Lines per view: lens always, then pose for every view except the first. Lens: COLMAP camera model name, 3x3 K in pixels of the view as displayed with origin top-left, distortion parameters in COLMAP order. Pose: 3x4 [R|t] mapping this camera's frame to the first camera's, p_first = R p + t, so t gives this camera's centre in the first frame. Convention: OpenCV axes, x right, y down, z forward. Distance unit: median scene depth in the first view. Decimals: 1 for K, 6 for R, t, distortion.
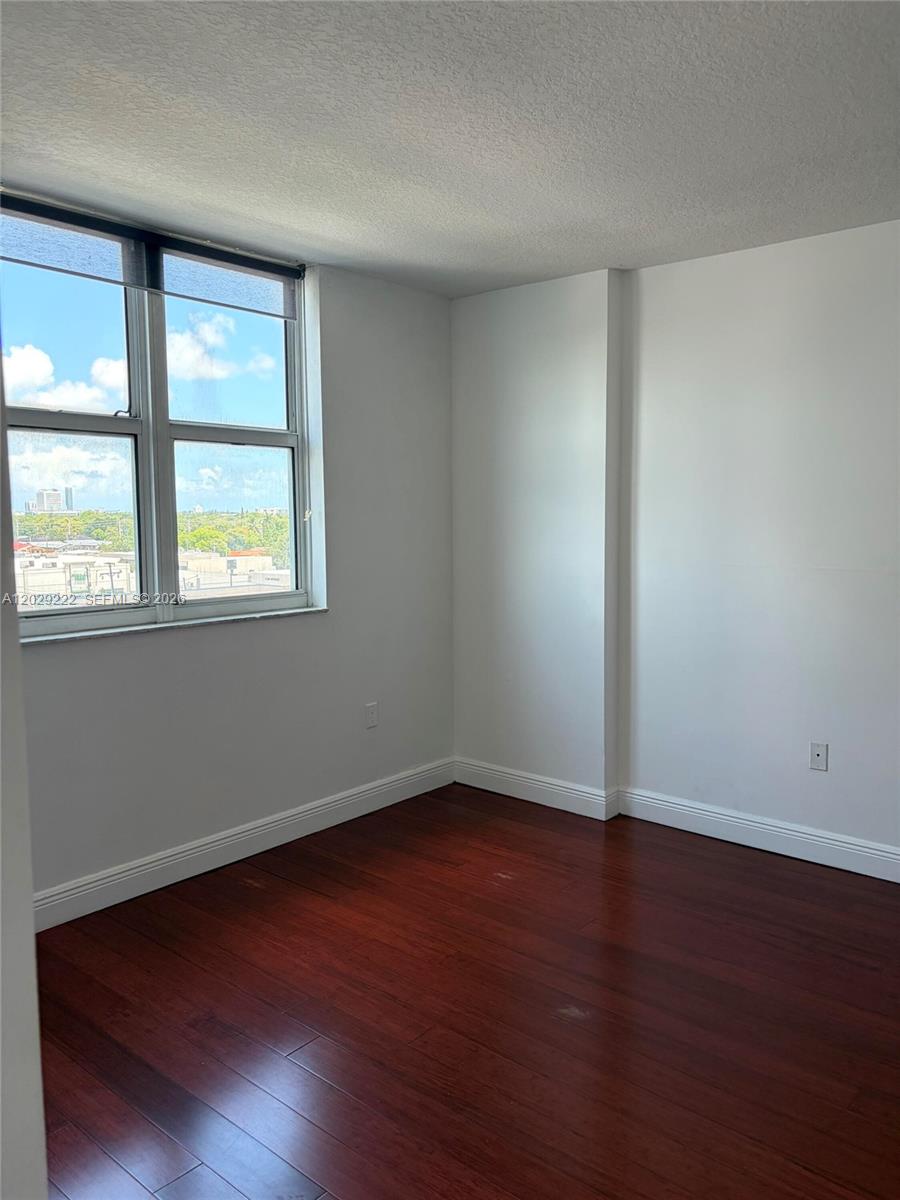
lens RADIAL K [[916.3, 0, 448.4], [0, 916.3, 602.5], [0, 0, 1]] dist [0.052107, -0.053683]
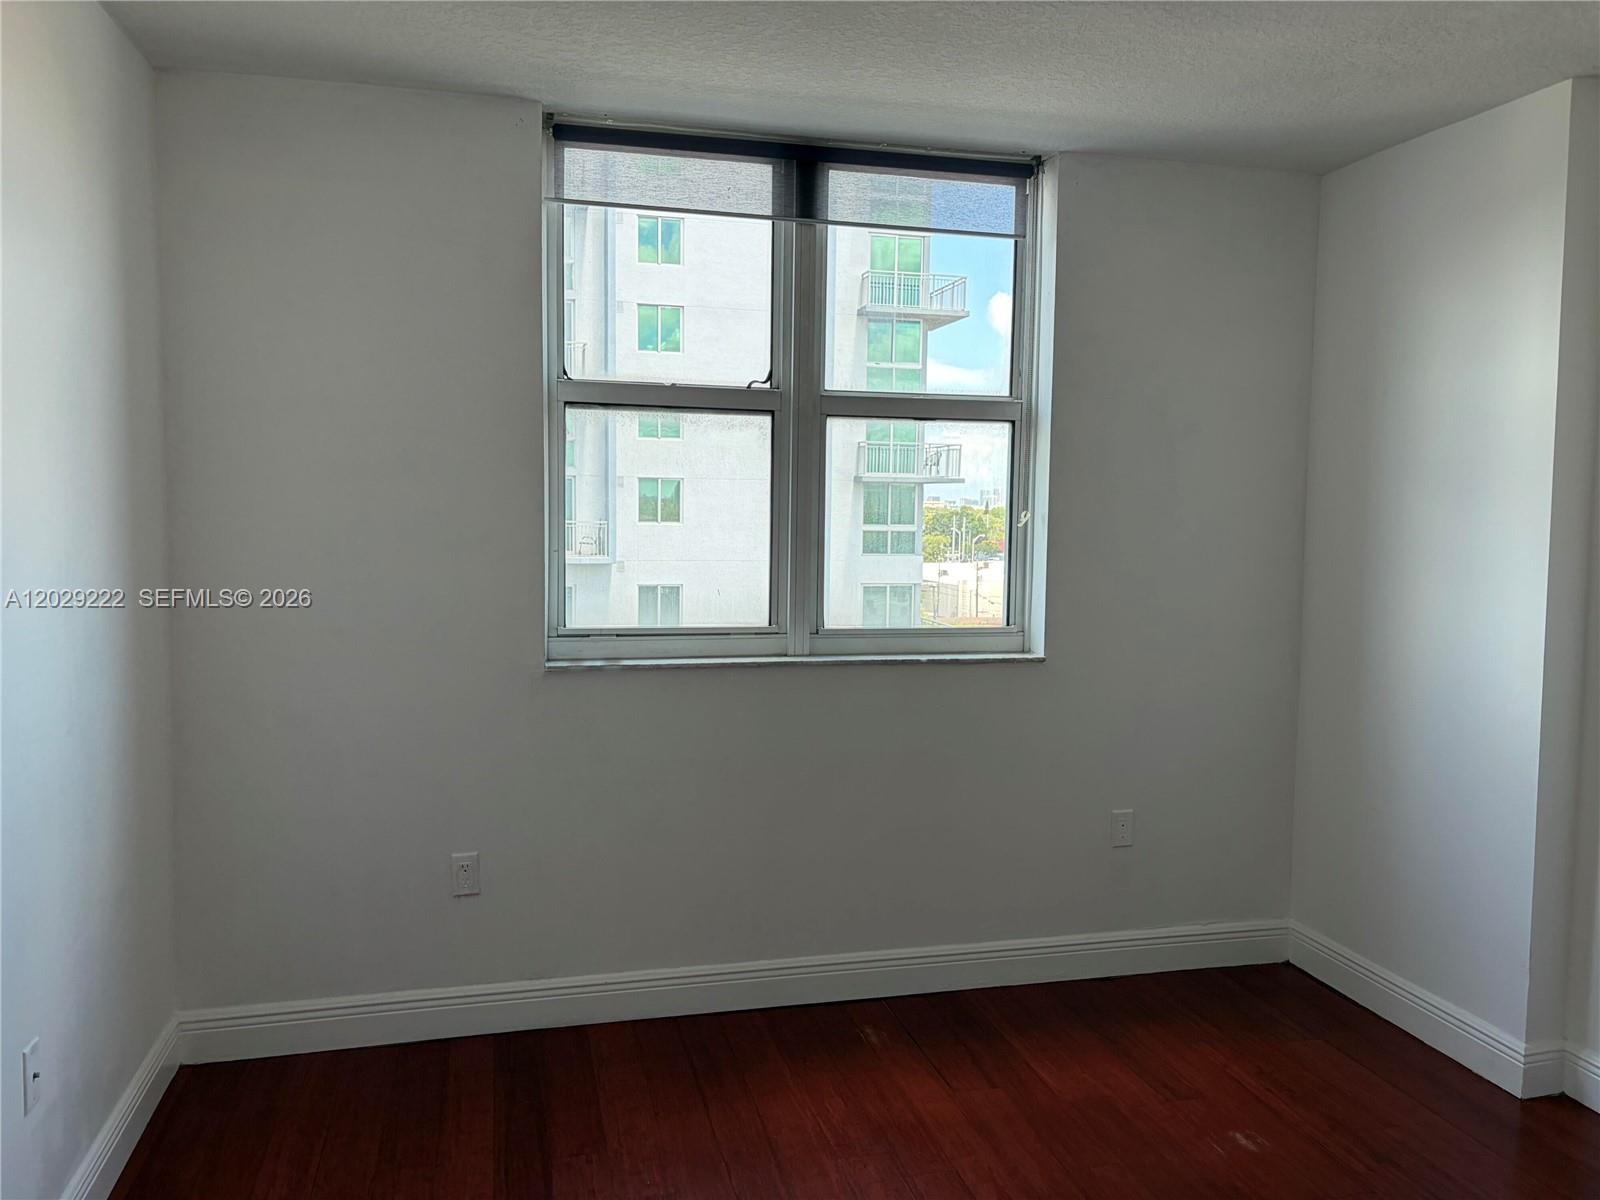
lens RADIAL K [[1221.8, 0, 800.0], [0, 1221.8, 588.0], [0, 0, 1]] dist [0.052107, -0.053683]
pose [[0.811320, 0.055098, -0.582000, 0.245888], [-0.076356, 0.997008, -0.012055, -0.019880], [0.579594, 0.054219, 0.813100, 0.163973]]
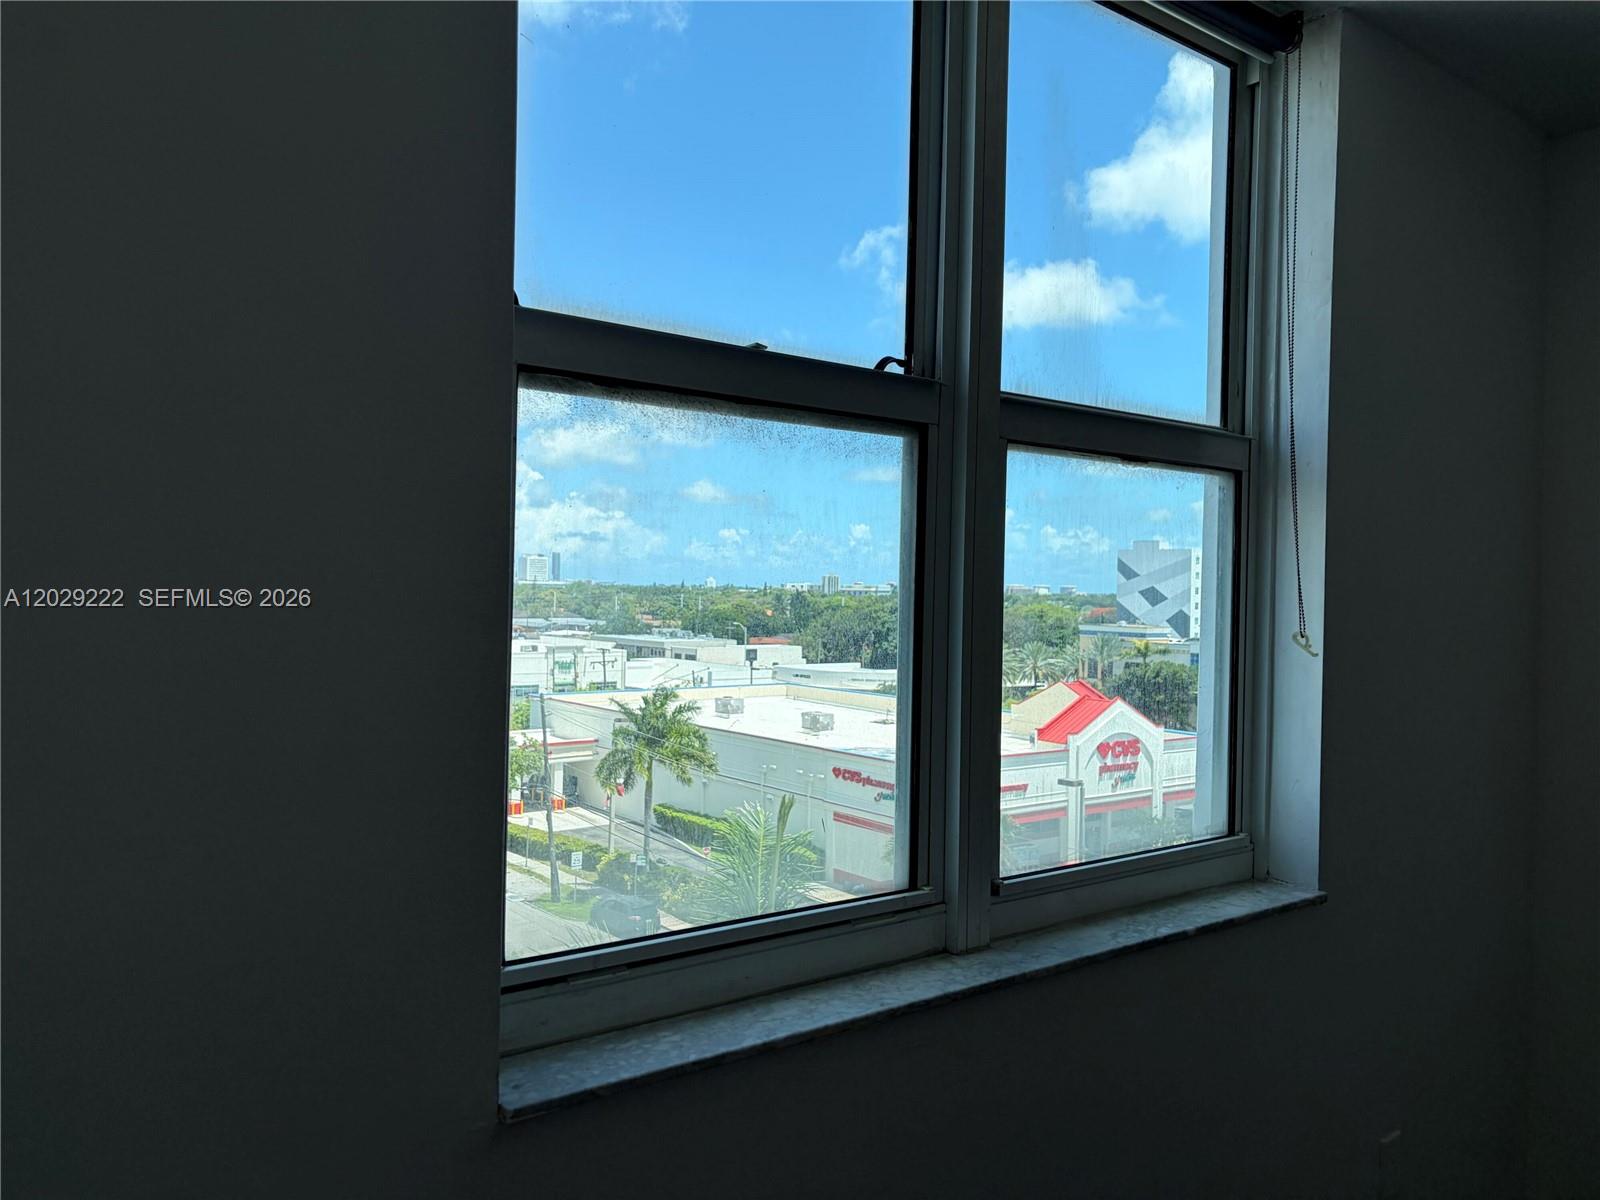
lens RADIAL K [[1221.8, 0, 814.6], [0, 1221.8, 606.3], [0, 0, 1]] dist [0.052107, -0.053683]
pose [[0.983543, 0.026631, -0.178701, -0.254880], [-0.041825, 0.995771, -0.081801, -0.061195], [0.175767, 0.087929, 0.980497, 0.460614]]
